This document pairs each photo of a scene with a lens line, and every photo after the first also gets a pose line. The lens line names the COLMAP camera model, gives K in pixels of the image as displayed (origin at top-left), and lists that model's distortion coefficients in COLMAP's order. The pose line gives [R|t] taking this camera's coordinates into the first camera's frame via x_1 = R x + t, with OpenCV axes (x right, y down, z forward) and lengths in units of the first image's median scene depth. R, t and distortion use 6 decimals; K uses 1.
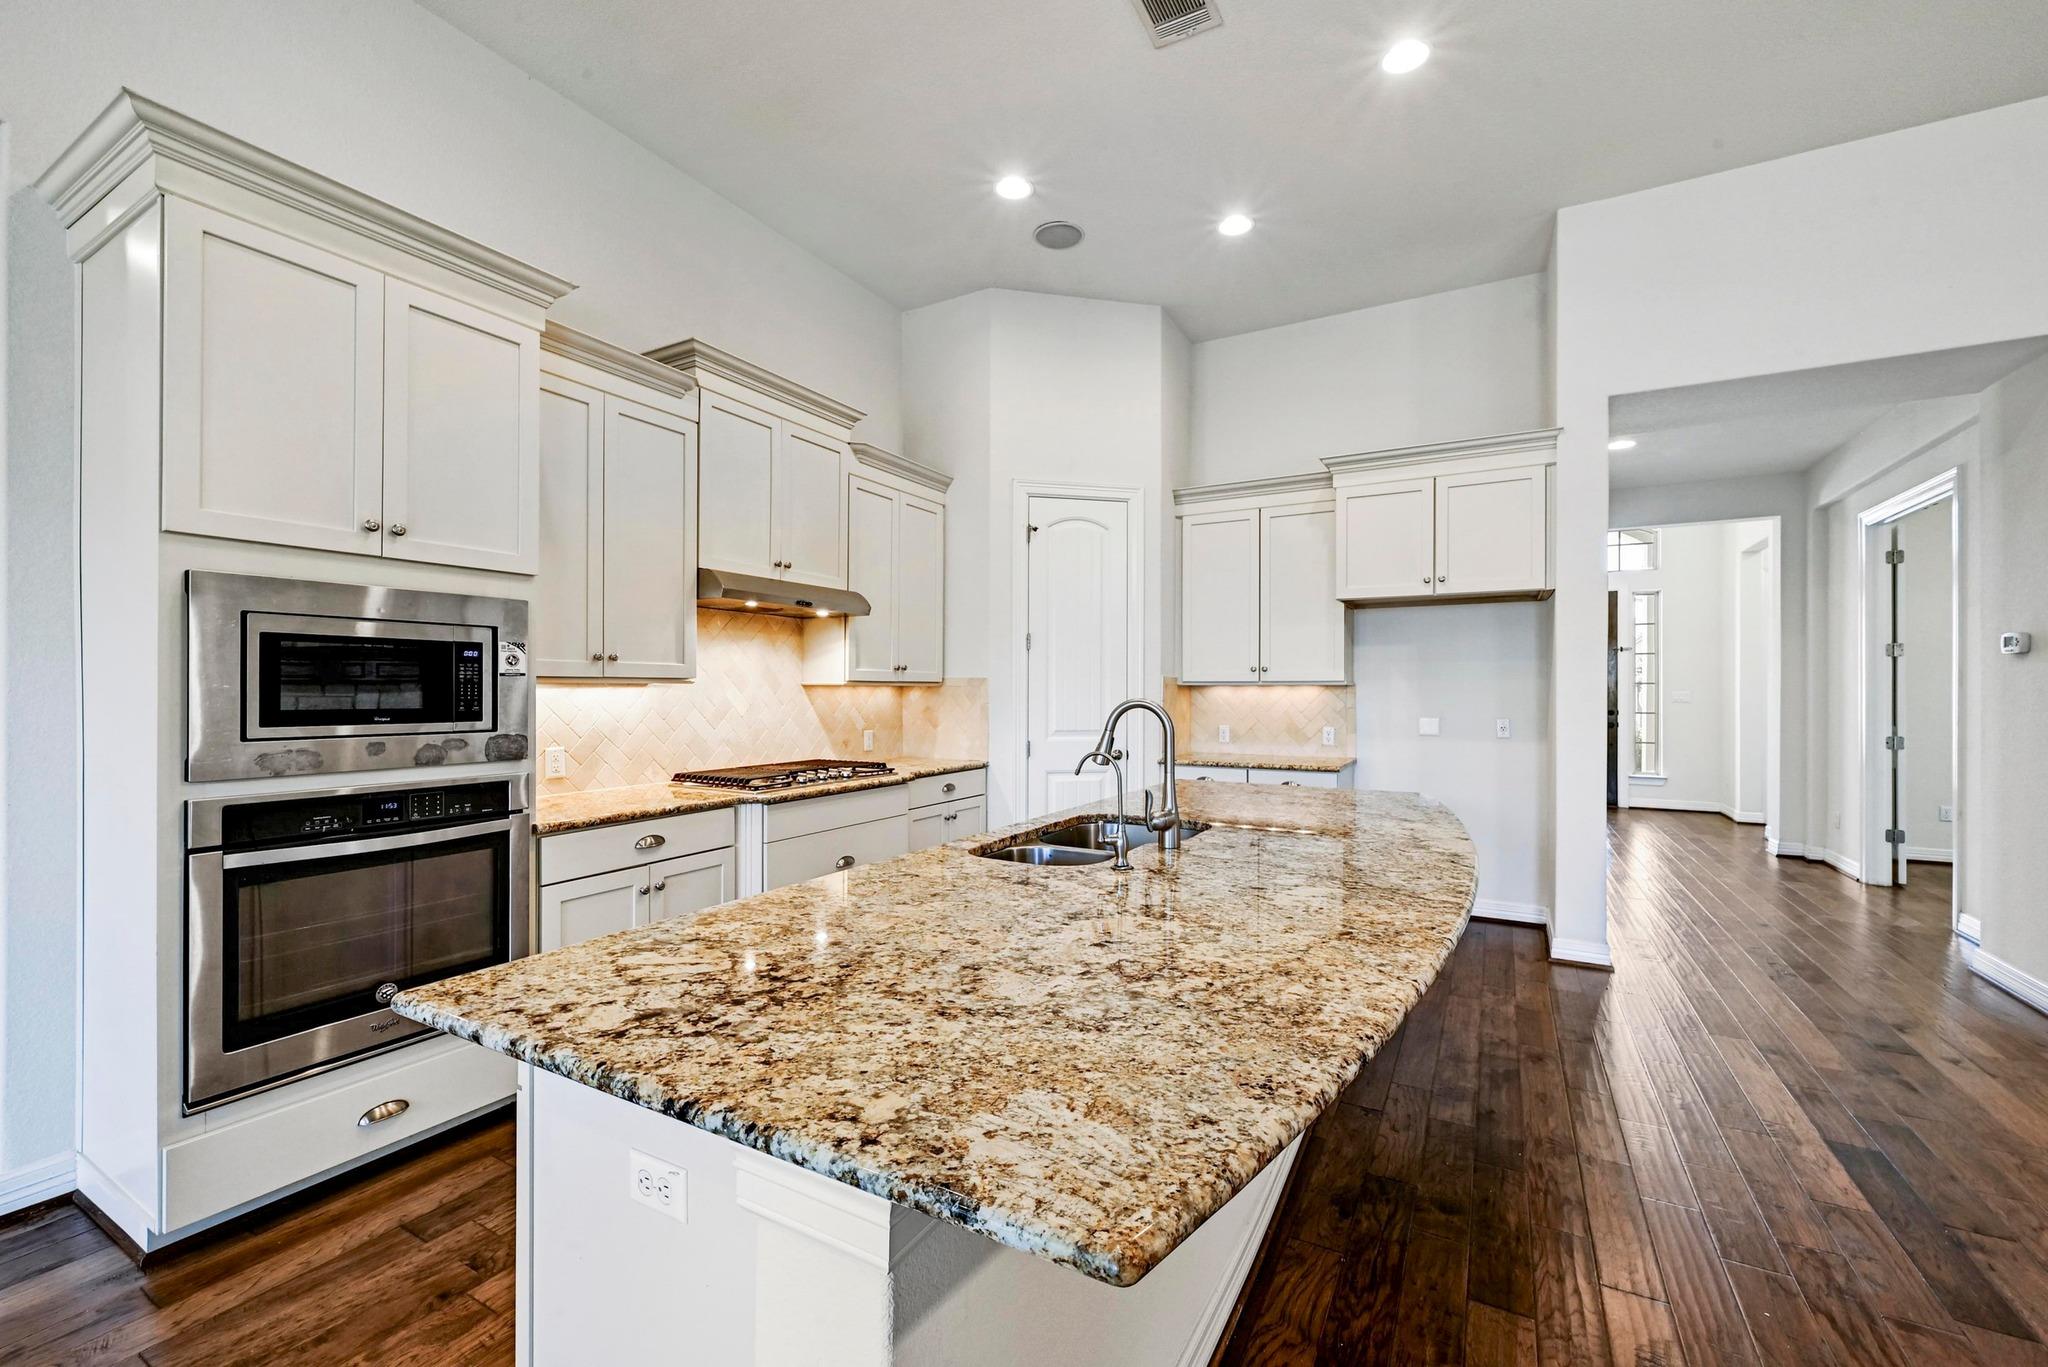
lens RADIAL K [[831.9, 0, 1033.1], [0, 831.9, 684.7], [0, 0, 1]] dist [-0.002037, -0.000006]
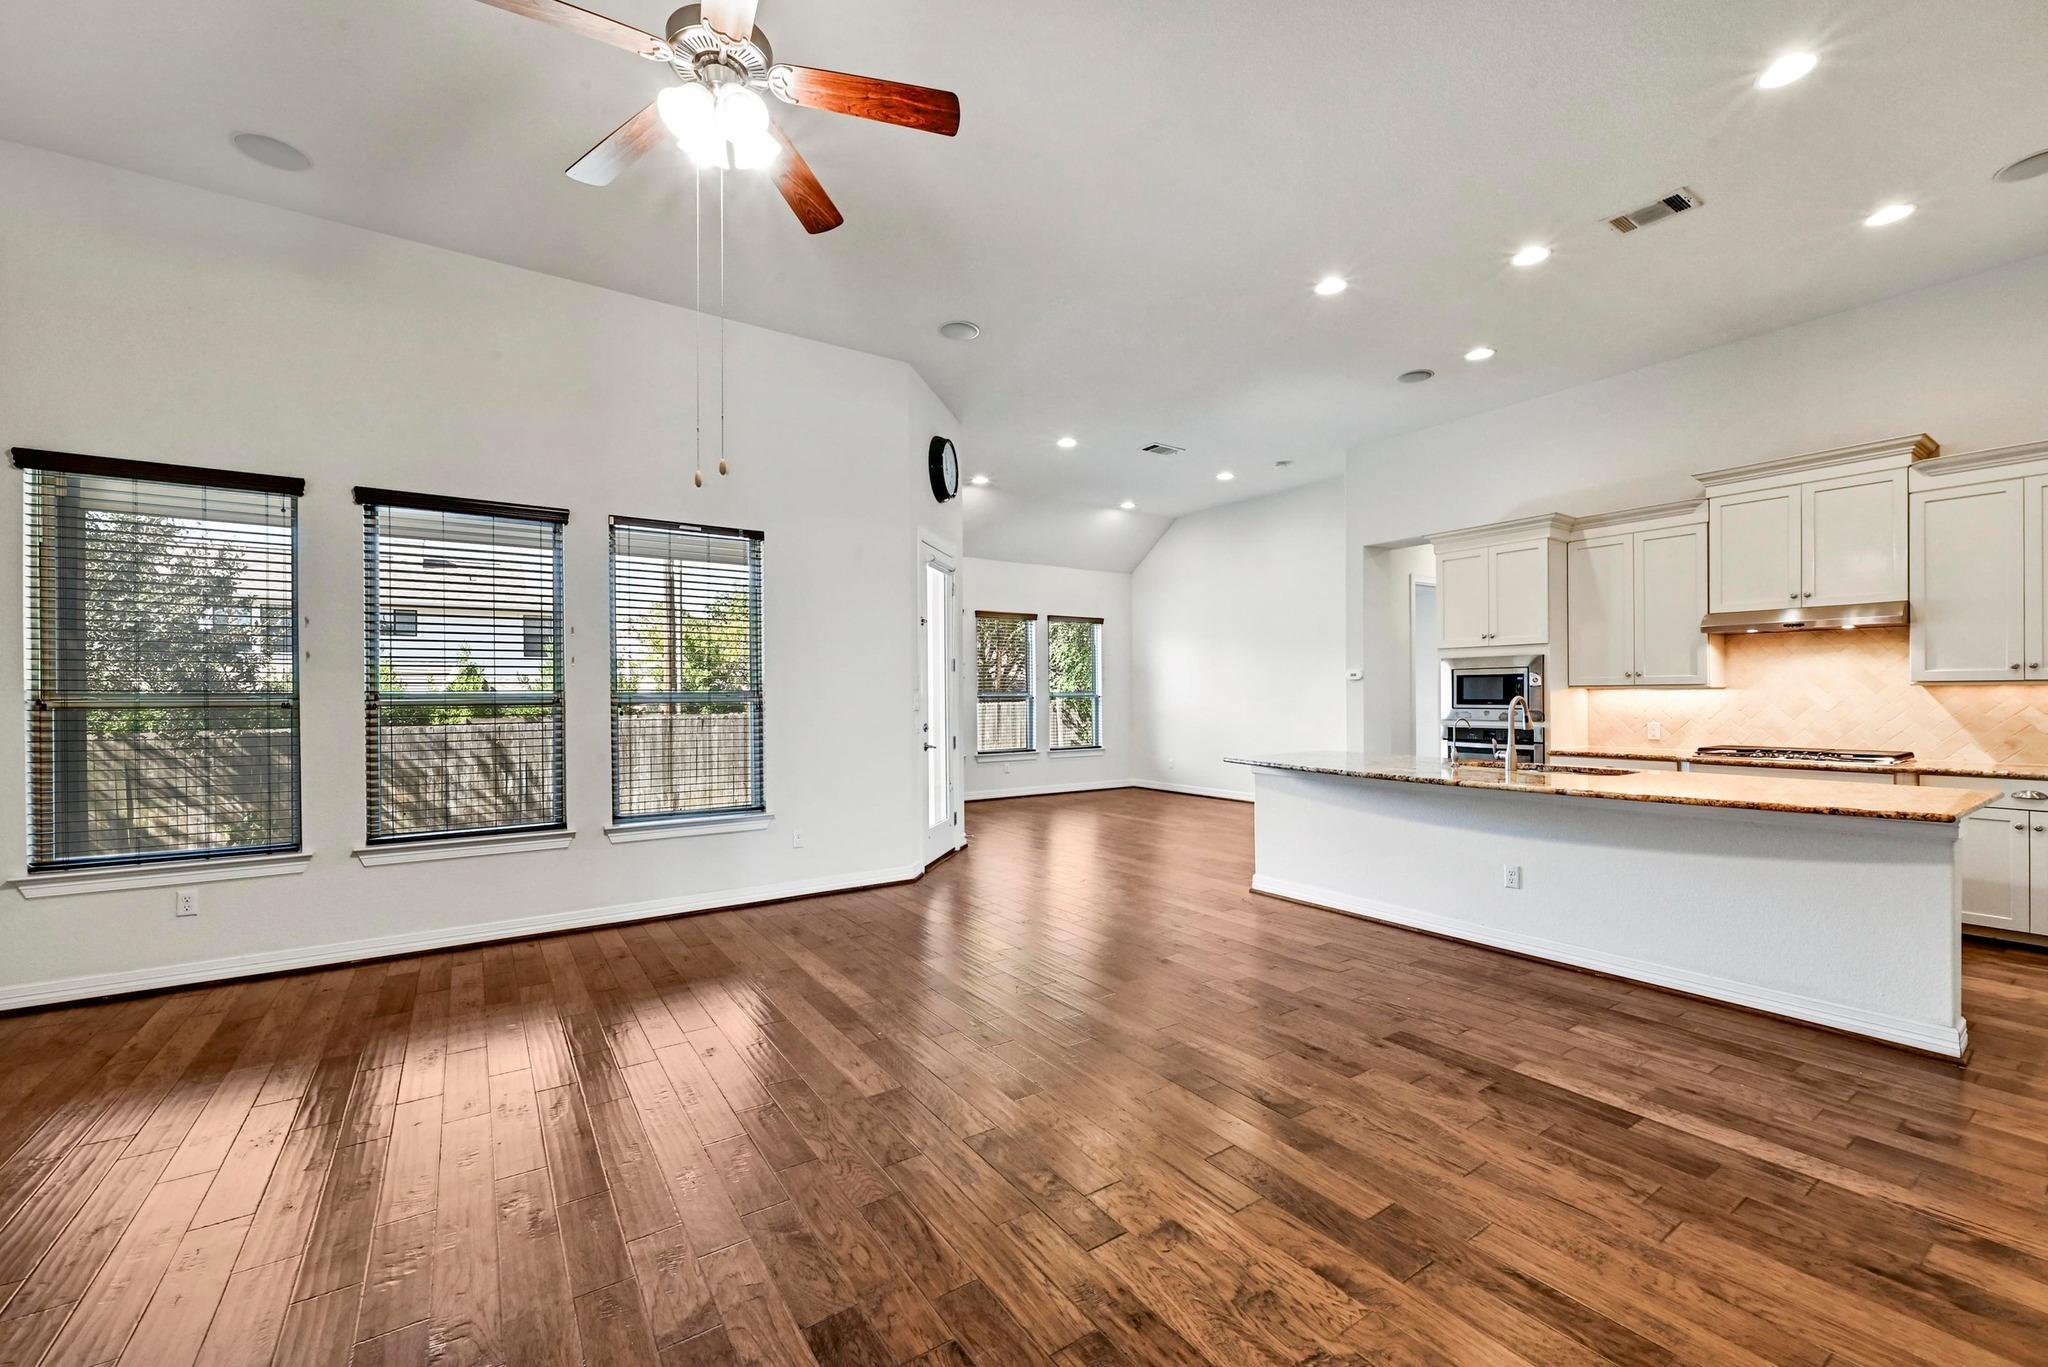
lens RADIAL K [[825.4, 0, 1031.9], [0, 825.4, 696.2], [0, 0, 1]] dist [-0.000559, -0.000061]
pose [[-0.447119, 0.001395, -0.894473, 1.806268], [0.010248, 0.999941, -0.003563, 0.009253], [0.894416, -0.010760, -0.447107, 0.629589]]
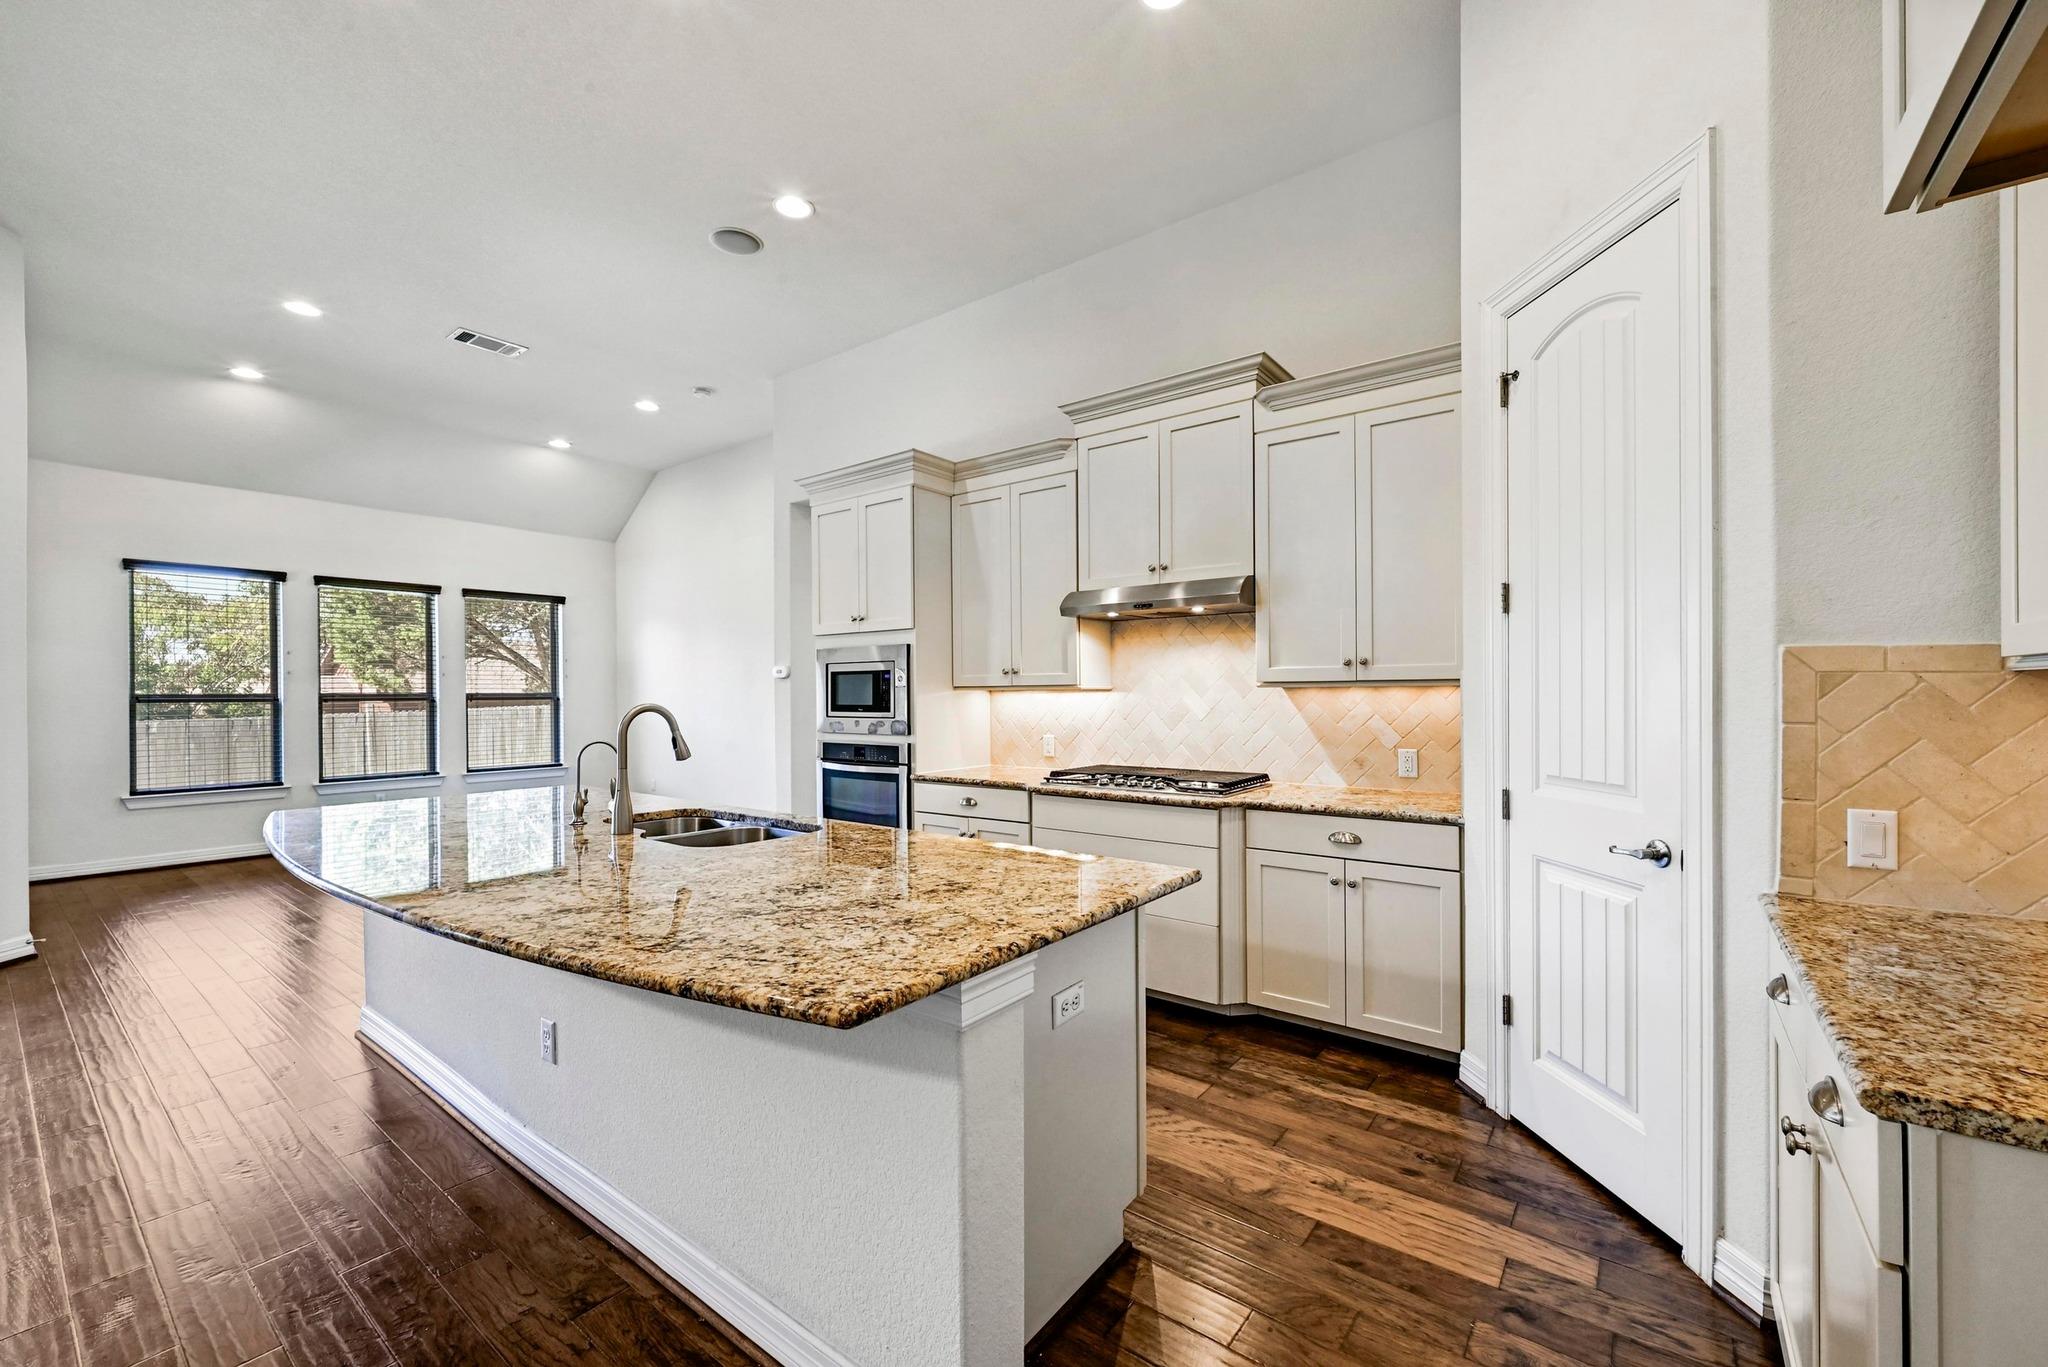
lens RADIAL K [[826.3, 0, 1033.6], [0, 826.3, 688.4], [0, 0, 1]] dist [-0.000094, 0.000202]
pose [[-0.144373, -0.007521, -0.989495, 0.890966], [0.011964, 0.999885, -0.009345, 0.009443], [0.989451, -0.013187, -0.144266, 1.268799]]
